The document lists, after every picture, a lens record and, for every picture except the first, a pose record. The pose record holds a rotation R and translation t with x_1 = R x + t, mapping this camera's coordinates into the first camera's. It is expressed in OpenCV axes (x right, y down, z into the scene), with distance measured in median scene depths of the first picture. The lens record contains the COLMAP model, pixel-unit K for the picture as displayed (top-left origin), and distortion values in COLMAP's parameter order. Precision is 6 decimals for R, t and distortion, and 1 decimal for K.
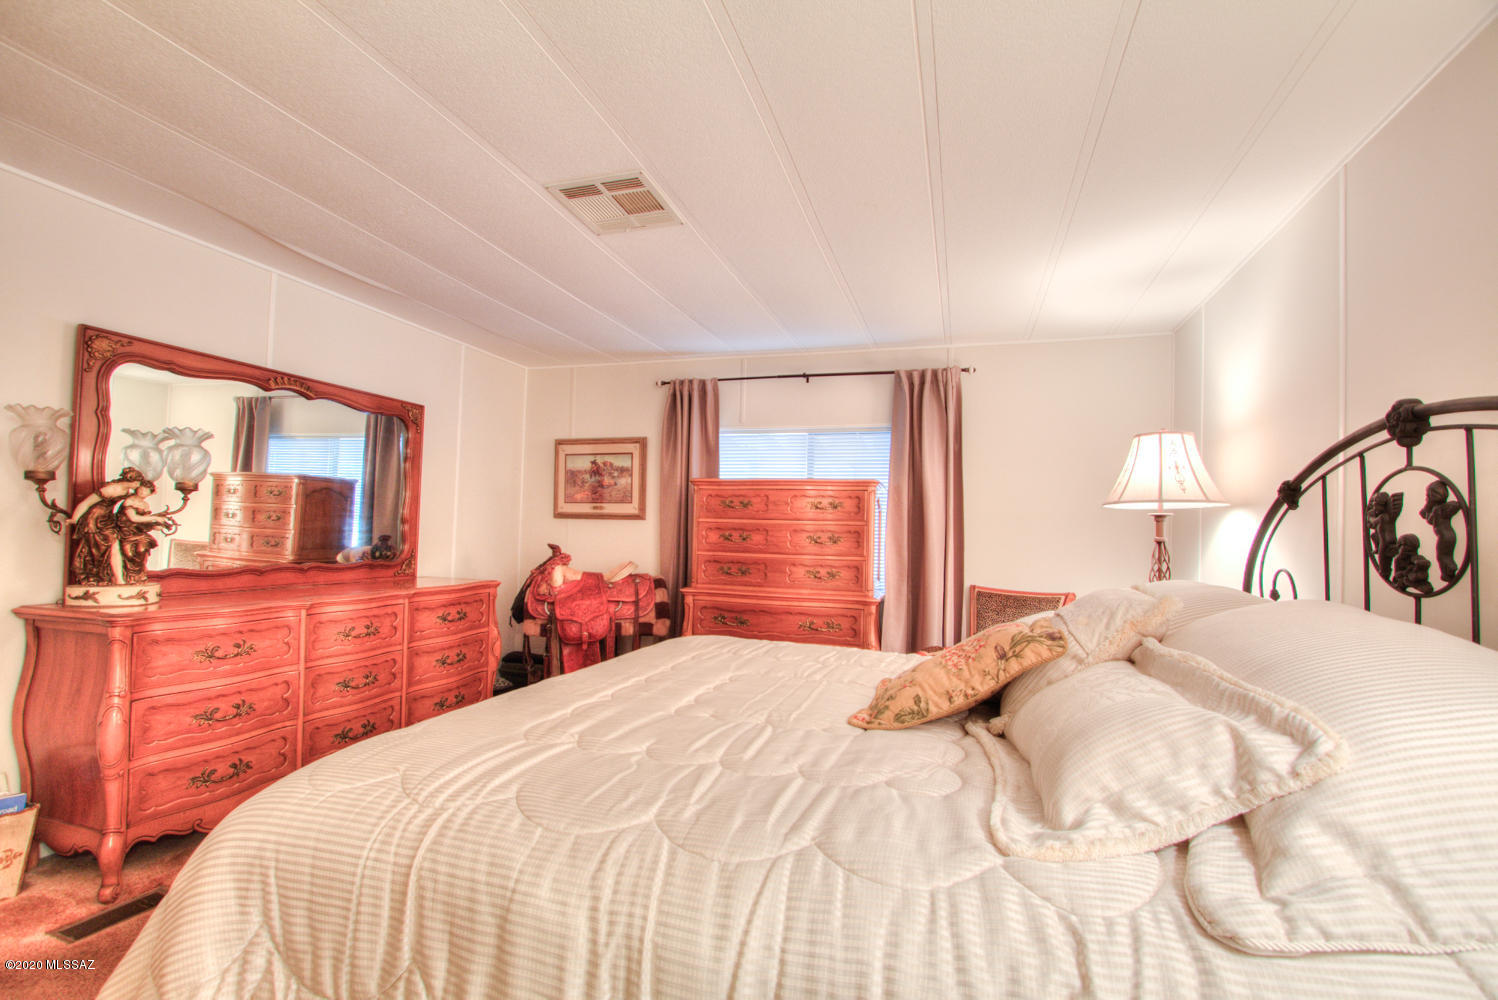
lens RADIAL K [[682.7, 0, 735.3], [0, 682.7, 511.5], [0, 0, 1]] dist [-0.016172, 0.001838]
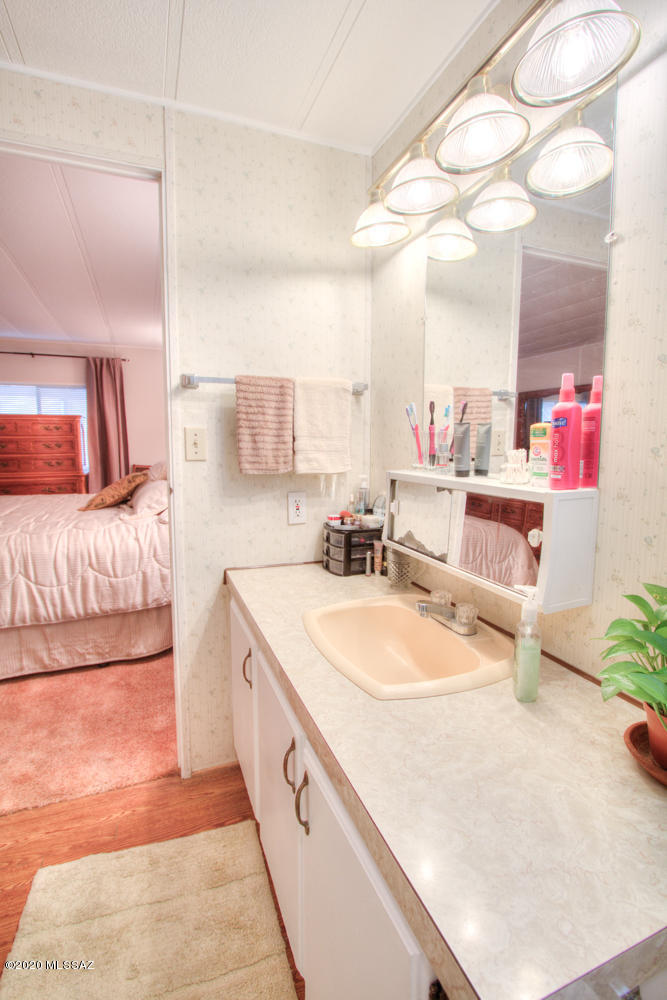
lens RADIAL K [[455.8, 0, 323.2], [0, 455.8, 488.3], [0, 0, 1]] dist [-0.016172, 0.001838]
pose [[0.769052, -0.095209, 0.632056, -0.108102], [0.000472, 0.988929, 0.148392, -0.030934], [-0.639187, -0.113823, 0.760582, -0.503814]]
